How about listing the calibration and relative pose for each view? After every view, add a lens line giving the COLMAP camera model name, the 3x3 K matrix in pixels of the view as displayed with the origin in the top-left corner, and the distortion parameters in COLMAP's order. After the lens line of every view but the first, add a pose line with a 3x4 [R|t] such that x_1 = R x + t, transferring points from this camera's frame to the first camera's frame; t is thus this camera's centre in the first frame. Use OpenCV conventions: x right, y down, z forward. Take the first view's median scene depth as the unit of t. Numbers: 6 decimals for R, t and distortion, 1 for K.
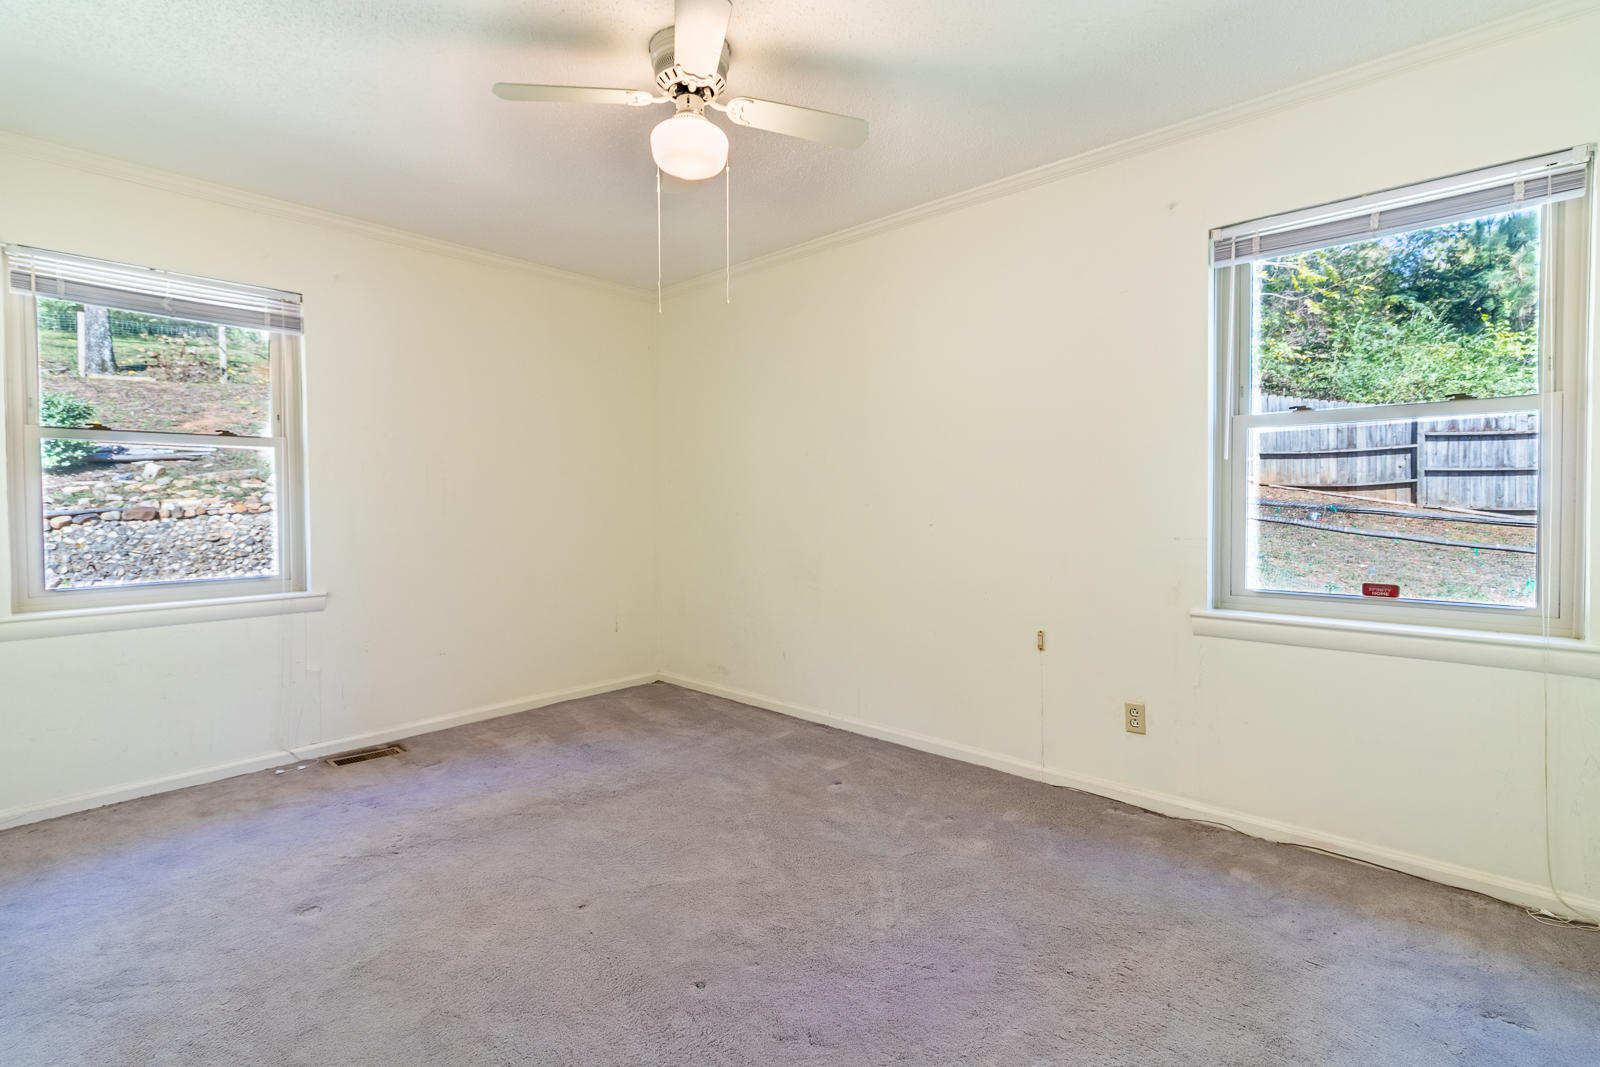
lens RADIAL K [[750.0, 0, 797.1], [0, 750.0, 516.2], [0, 0, 1]] dist [-0.001190, 0.000932]
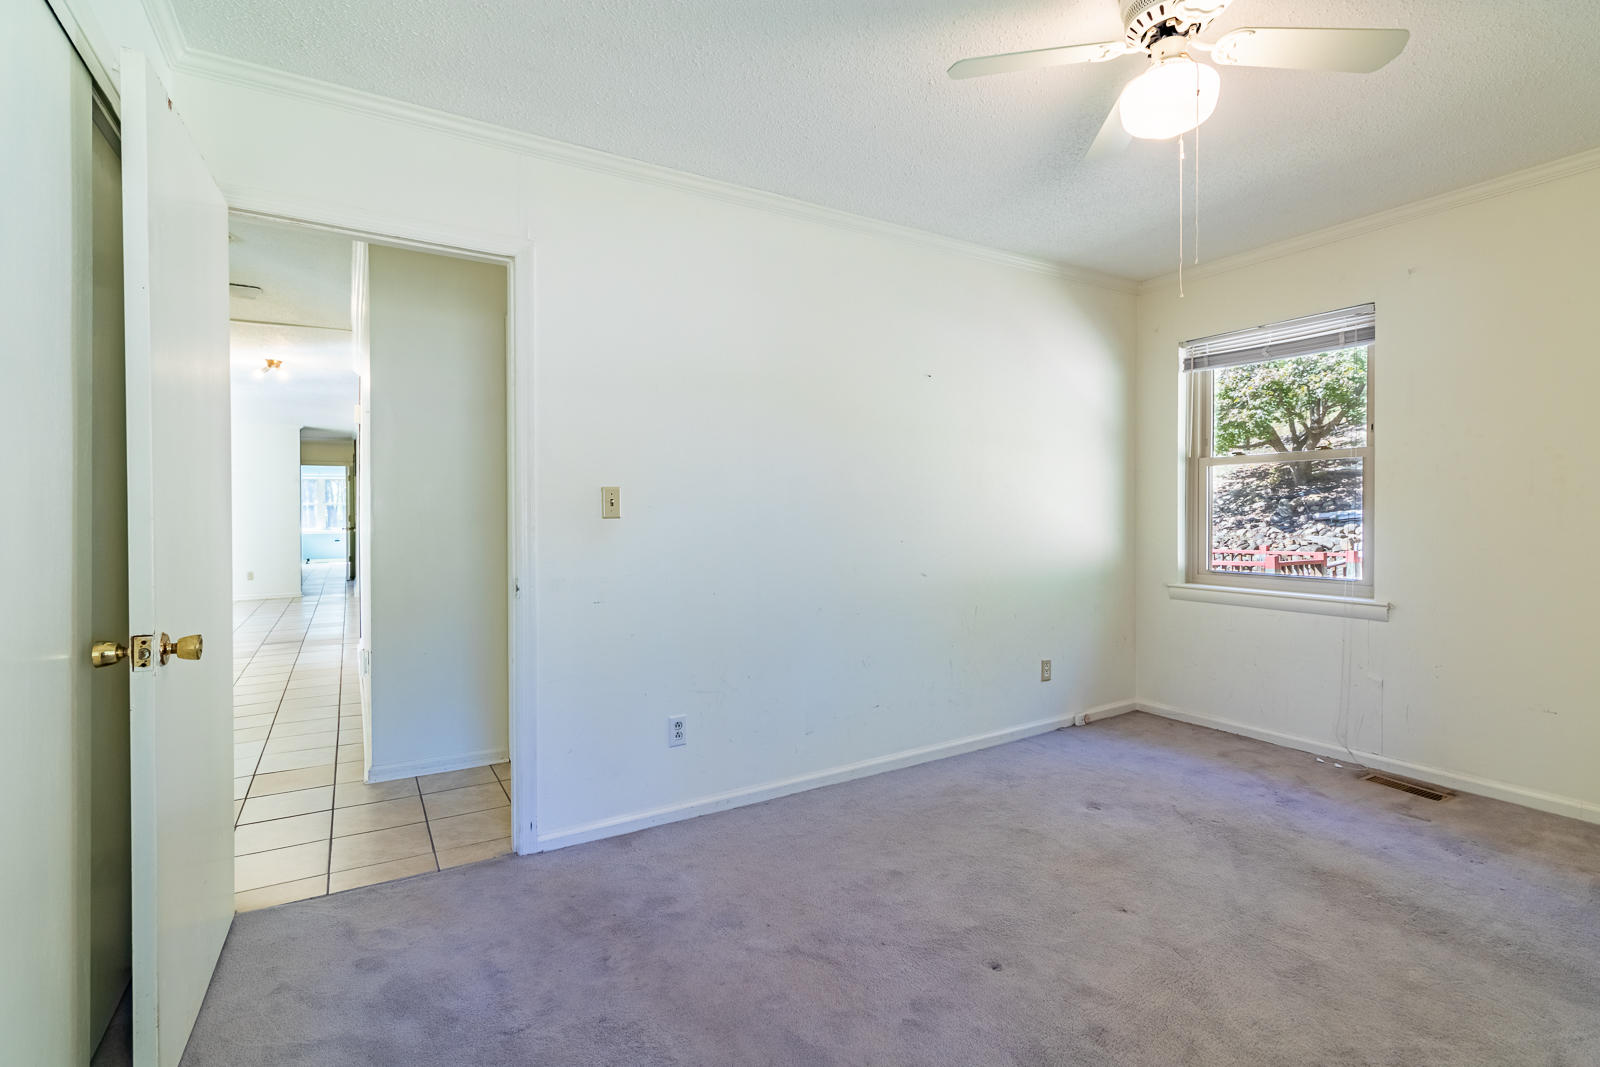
lens RADIAL K [[750.0, 0, 797.1], [0, 750.0, 516.2], [0, 0, 1]] dist [-0.001190, 0.000932]
pose [[-0.297066, 0.013232, -0.954765, 0.578624], [-0.014247, 0.999731, 0.018288, -0.019527], [0.954751, 0.019035, -0.296798, 0.617938]]
